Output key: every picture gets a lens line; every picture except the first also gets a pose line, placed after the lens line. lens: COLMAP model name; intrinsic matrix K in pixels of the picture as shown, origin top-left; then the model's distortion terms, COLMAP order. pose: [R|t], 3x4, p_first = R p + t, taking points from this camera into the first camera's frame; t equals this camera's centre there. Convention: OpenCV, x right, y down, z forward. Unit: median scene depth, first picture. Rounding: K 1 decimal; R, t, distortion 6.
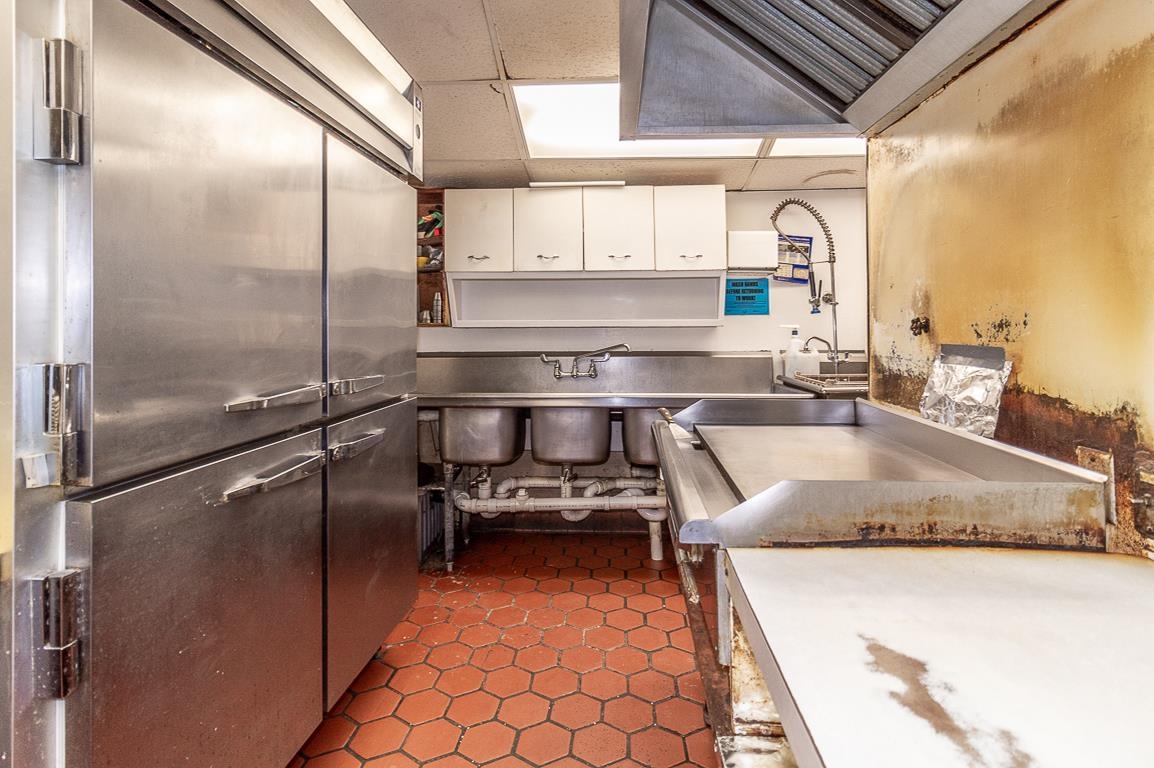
lens RADIAL K [[538.5, 0, 596.8], [0, 538.5, 327.4], [0, 0, 1]] dist [0.002357, 0.000811]
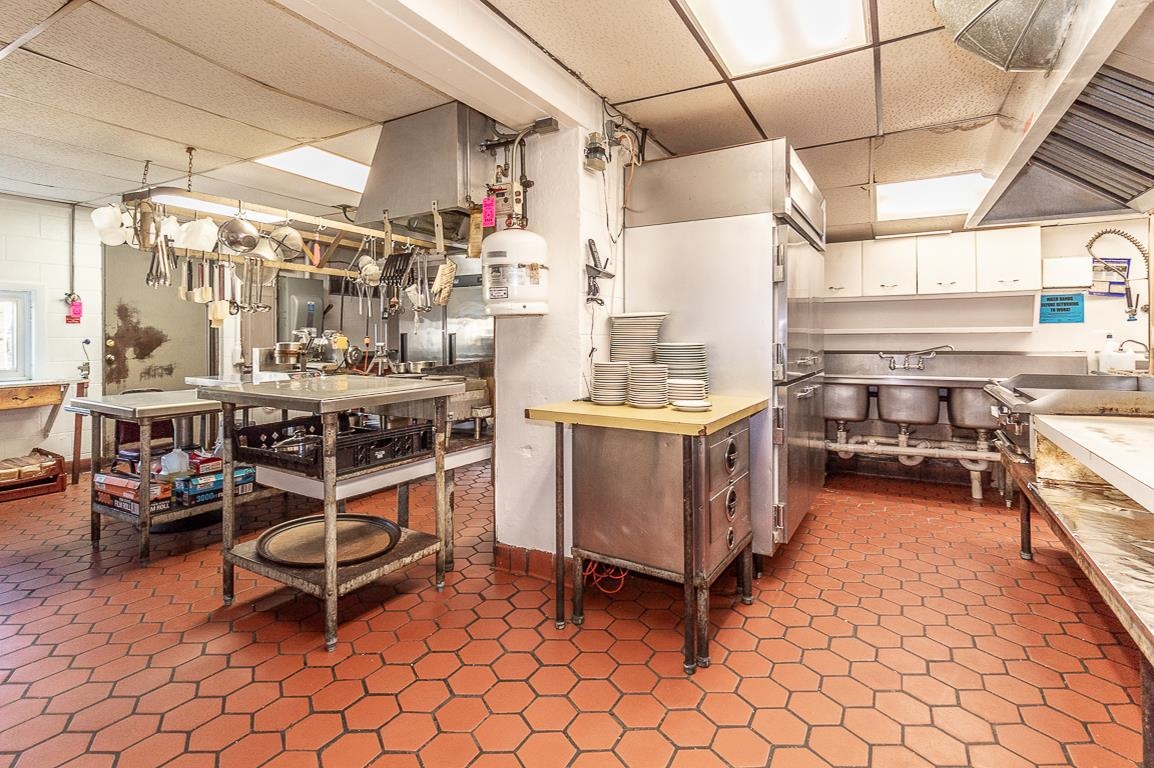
lens RADIAL K [[538.5, 0, 601.7], [0, 538.5, 343.3], [0, 0, 1]] dist [0.002357, 0.000811]
pose [[0.897954, 0.003163, -0.440078, -0.145541], [0.002626, 0.999918, 0.012544, 0.006382], [0.440081, -0.012420, 0.897872, -0.669492]]
